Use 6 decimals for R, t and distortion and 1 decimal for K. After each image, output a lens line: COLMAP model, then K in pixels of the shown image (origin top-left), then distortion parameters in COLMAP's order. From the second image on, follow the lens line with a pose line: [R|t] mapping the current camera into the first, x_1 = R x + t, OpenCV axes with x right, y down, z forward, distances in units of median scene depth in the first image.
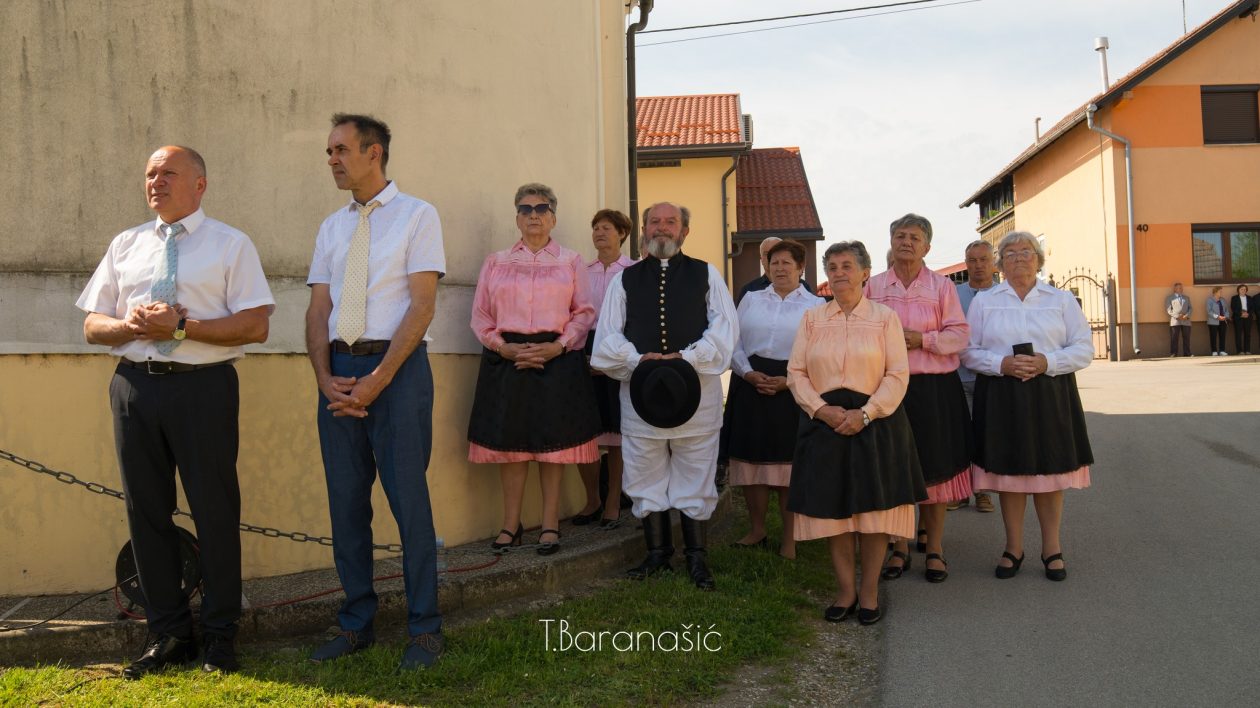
lens RADIAL K [[996.9, 0, 630.0], [0, 996.9, 354.0], [0, 0, 1]] dist [-0.118963, 0.008438]
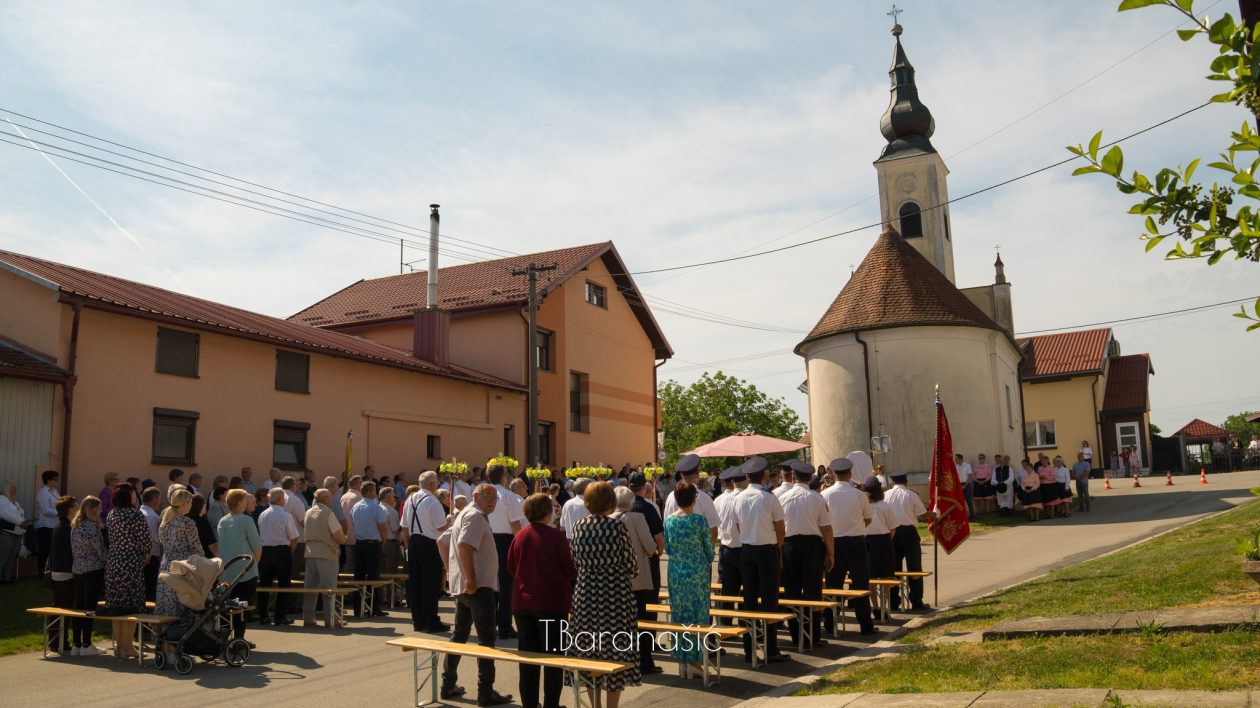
lens RADIAL K [[996.9, 0, 630.0], [0, 996.9, 354.0], [0, 0, 1]] dist [-0.118963, 0.008438]
pose [[0.880300, -0.084089, -0.466906, 0.951901], [0.029169, 0.991898, -0.123645, -0.109043], [0.473520, 0.095225, 0.875620, -5.873693]]
